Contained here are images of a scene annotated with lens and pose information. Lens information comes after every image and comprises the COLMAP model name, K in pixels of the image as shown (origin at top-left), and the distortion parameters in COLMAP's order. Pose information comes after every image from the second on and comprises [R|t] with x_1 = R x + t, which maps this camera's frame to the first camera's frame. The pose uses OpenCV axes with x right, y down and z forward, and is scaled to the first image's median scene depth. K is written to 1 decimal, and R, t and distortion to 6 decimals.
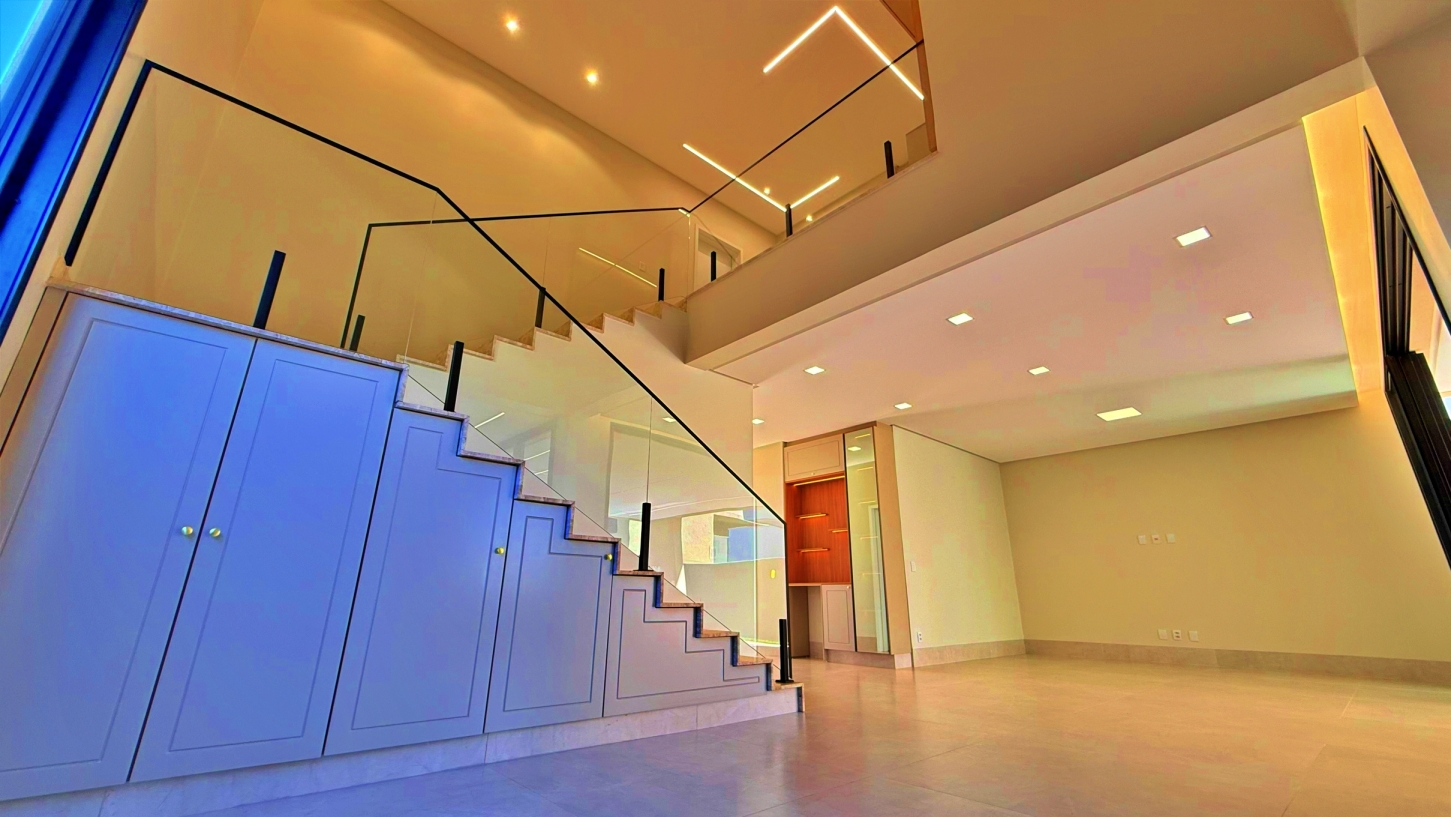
lens RADIAL K [[577.8, 0, 718.8], [0, 577.8, 408.6], [0, 0, 1]] dist [-0.000060, 0.000590]
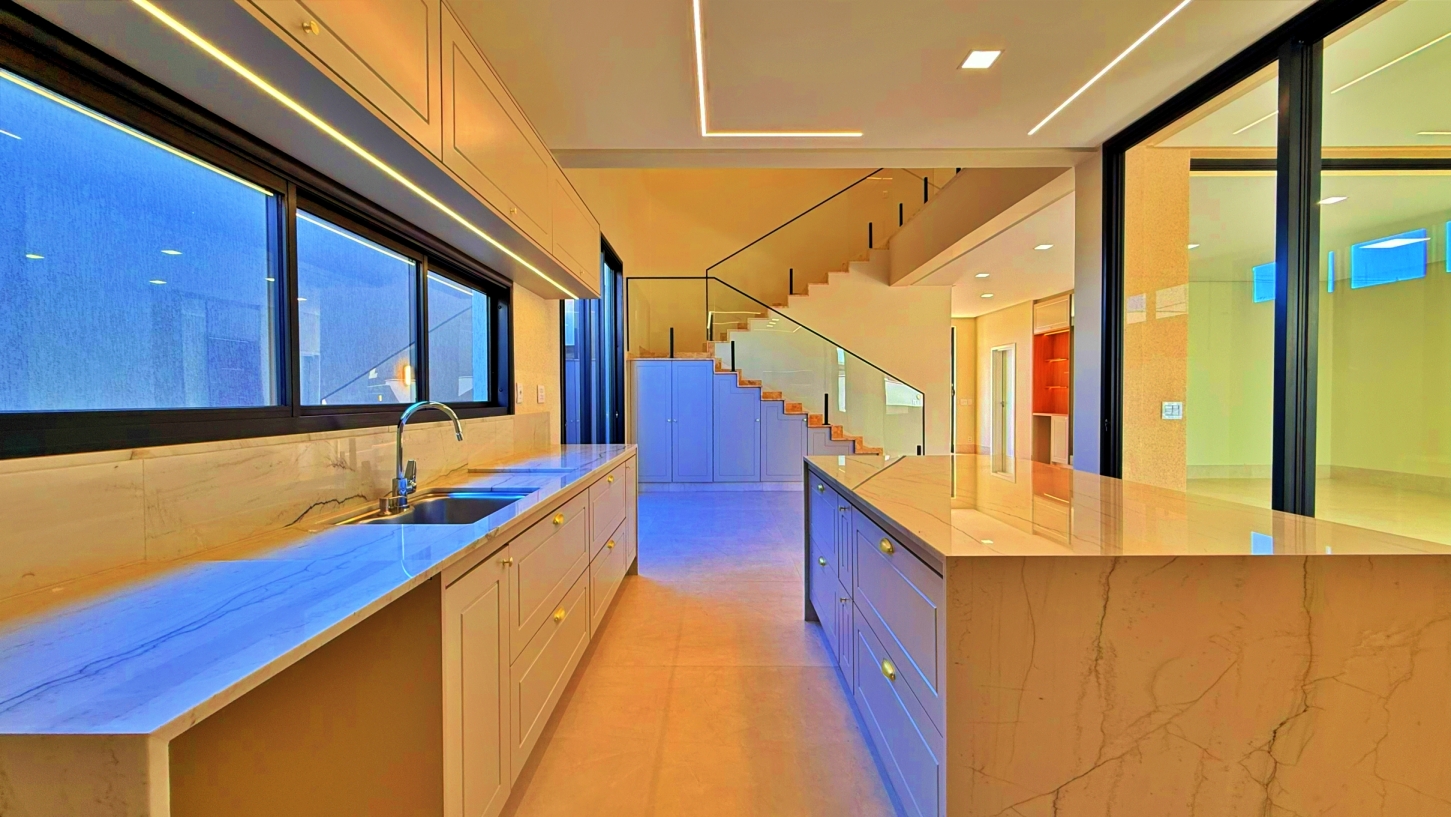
lens RADIAL K [[577.8, 0, 718.8], [0, 577.8, 408.6], [0, 0, 1]] dist [-0.000060, 0.000590]
pose [[0.741660, 0.001504, -0.670775, 0.627132], [0.221822, 0.943186, 0.247379, -0.247762], [0.633037, -0.332263, 0.699189, -0.471078]]
